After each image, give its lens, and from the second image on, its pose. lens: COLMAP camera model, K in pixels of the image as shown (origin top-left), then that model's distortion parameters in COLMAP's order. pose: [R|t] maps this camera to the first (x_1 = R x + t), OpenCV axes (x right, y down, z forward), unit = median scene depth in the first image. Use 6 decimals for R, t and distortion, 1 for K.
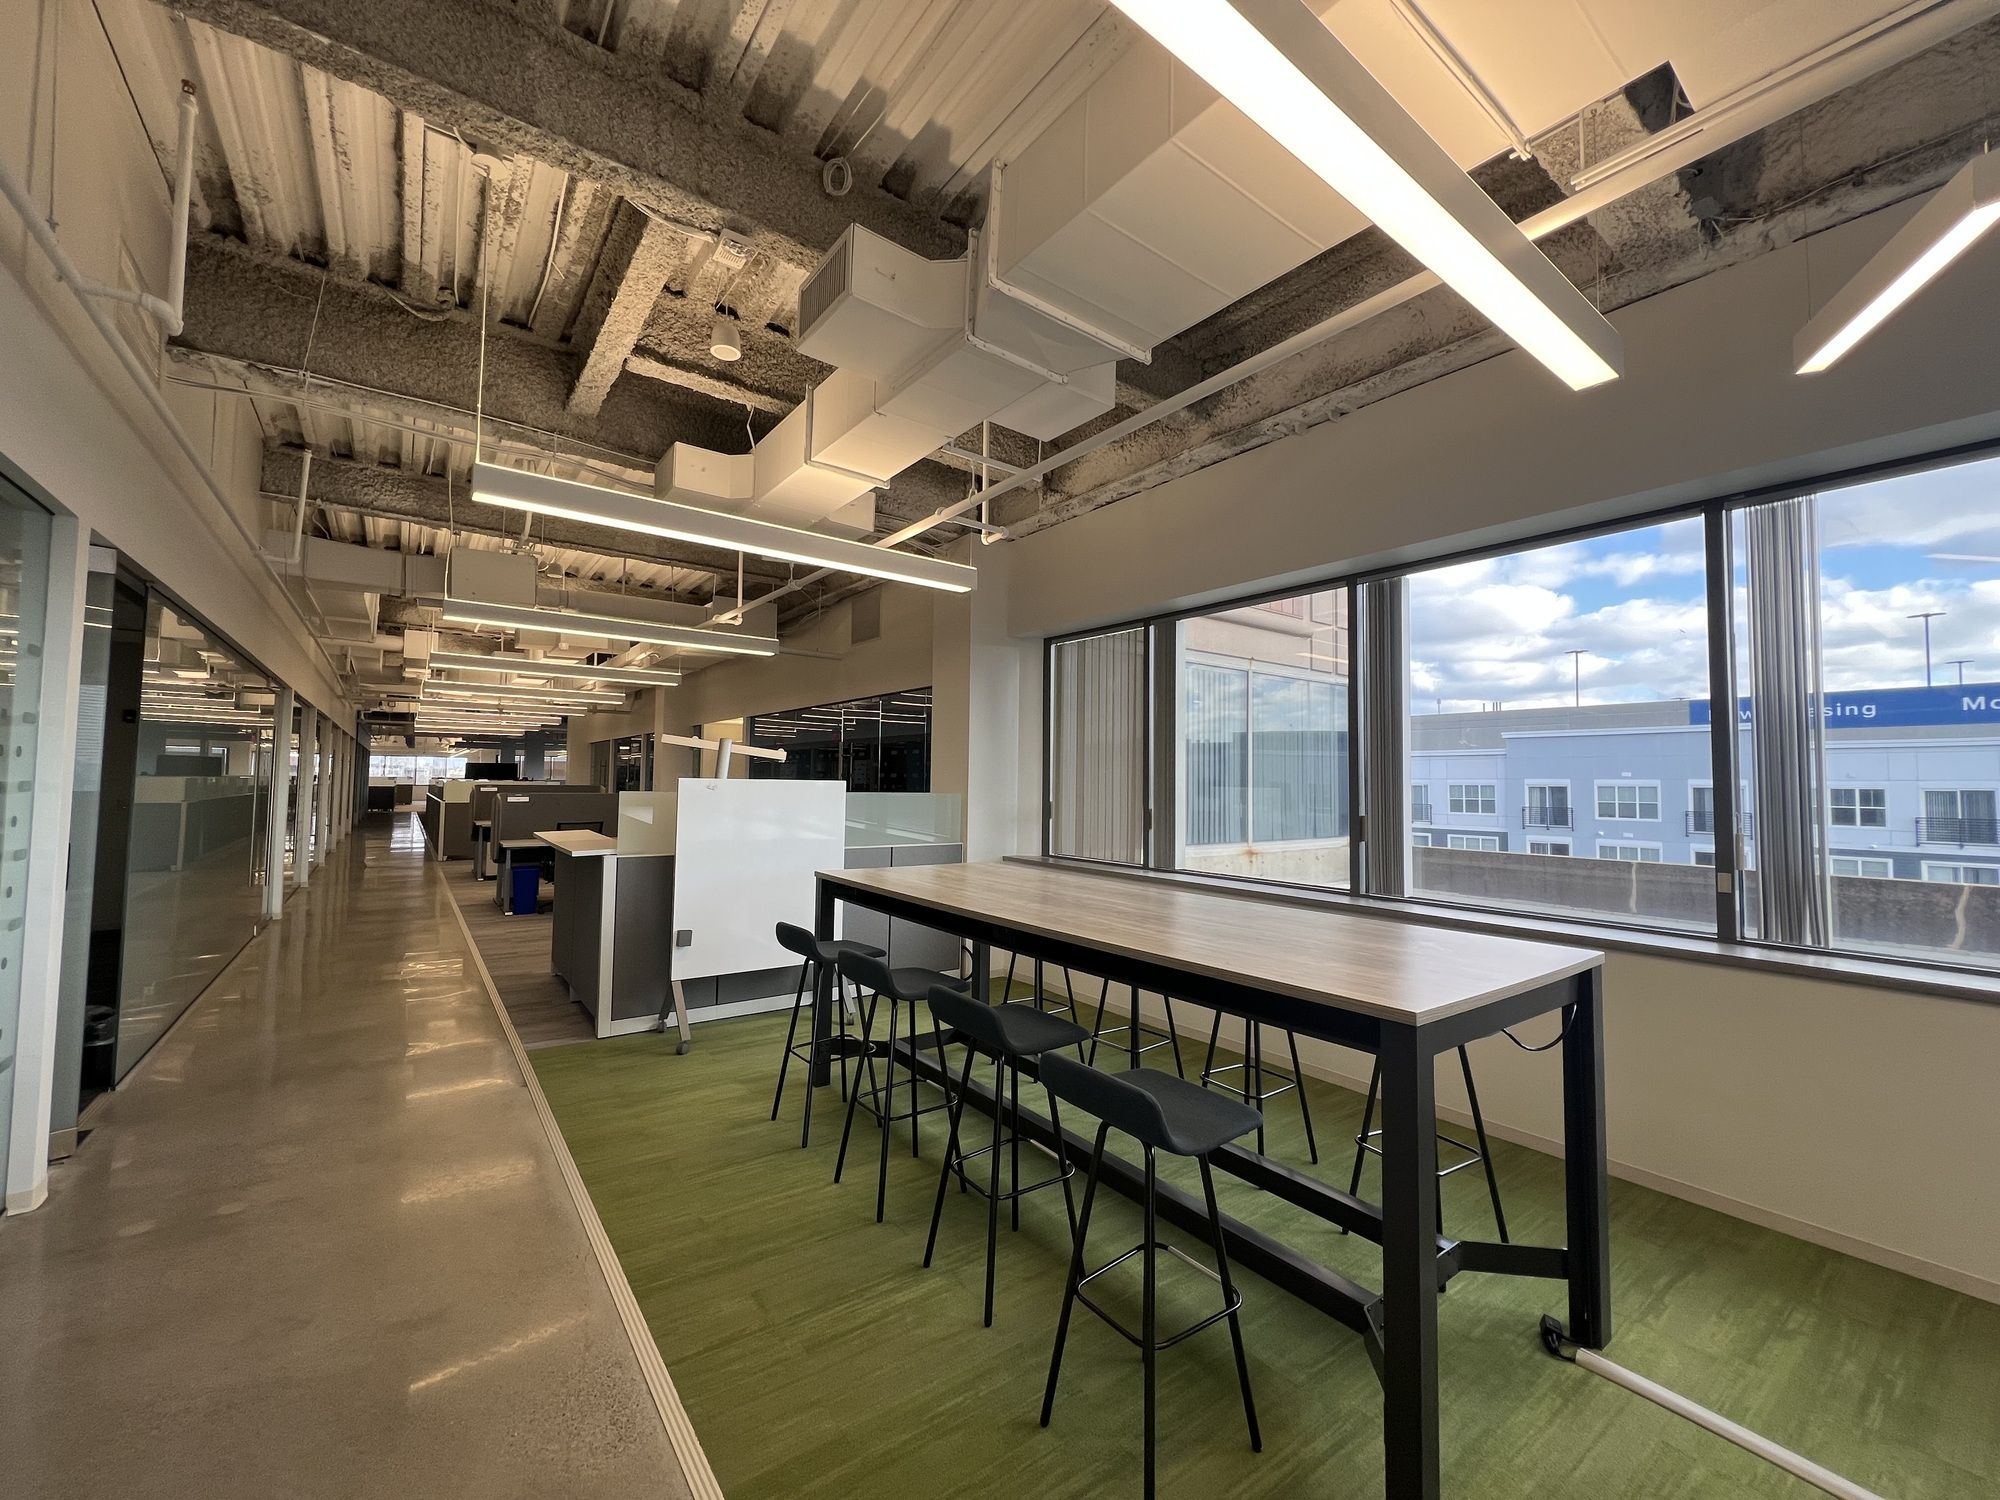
lens RADIAL K [[801.3, 0, 1000.0], [0, 801.3, 750.0], [0, 0, 1]] dist [-0.000064, -0.000046]
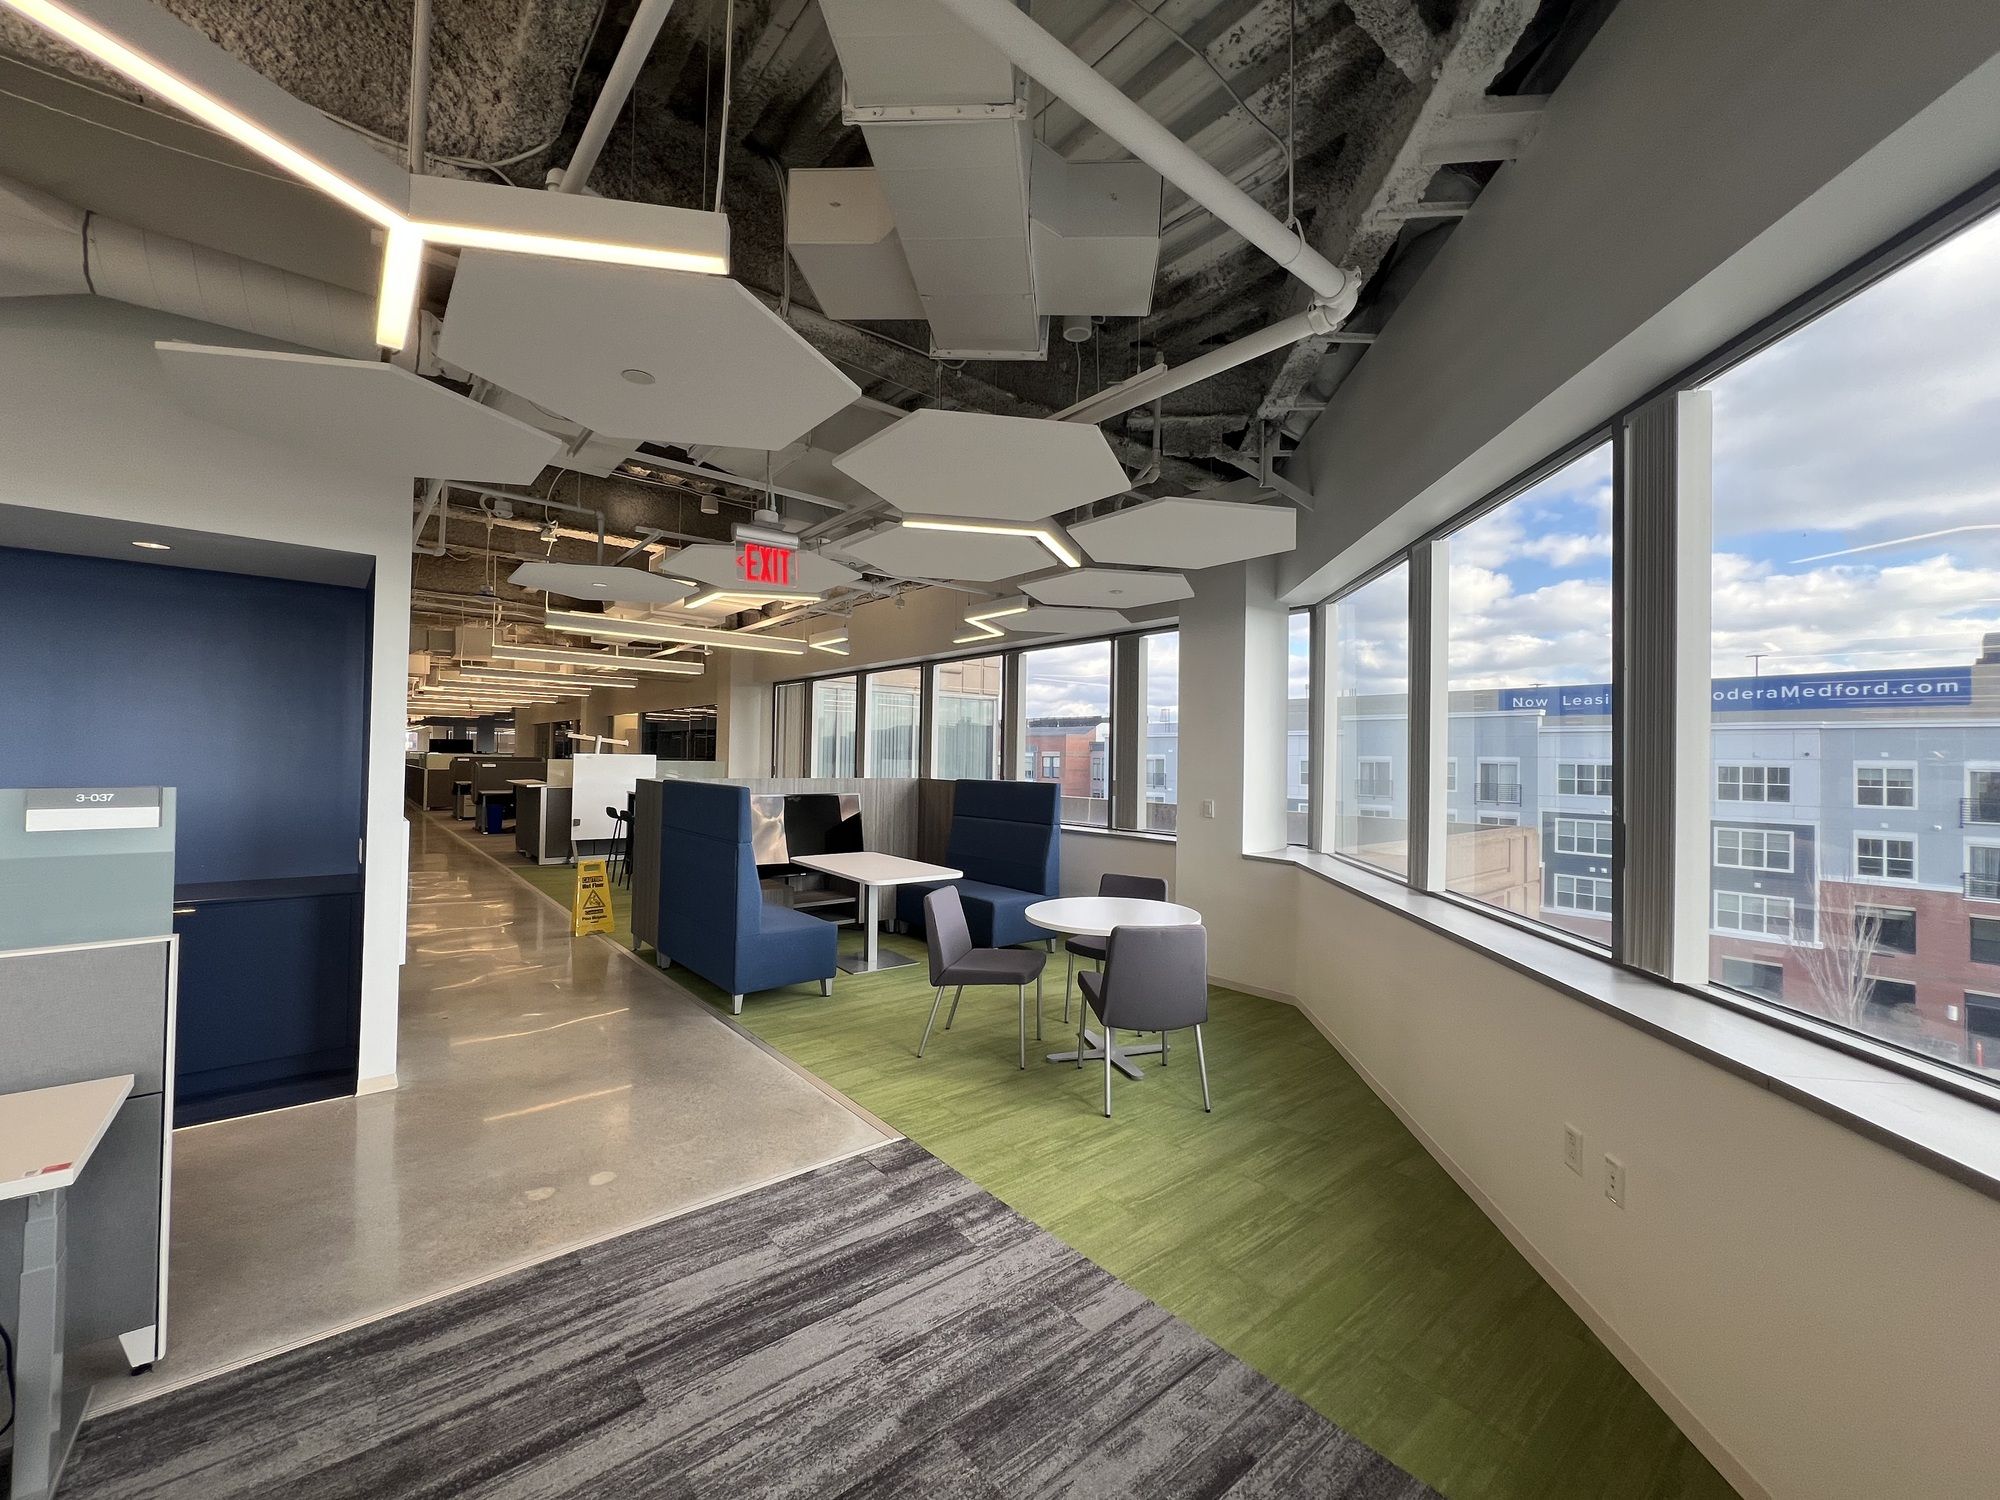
lens RADIAL K [[797.6, 0, 969.7], [0, 797.6, 748.7], [0, 0, 1]] dist [-0.000981, -0.000056]
pose [[0.999558, 0.004396, 0.029406, 0.529512], [-0.005263, 0.999552, 0.029463, -0.040918], [-0.029263, -0.029605, 0.999133, -1.046753]]
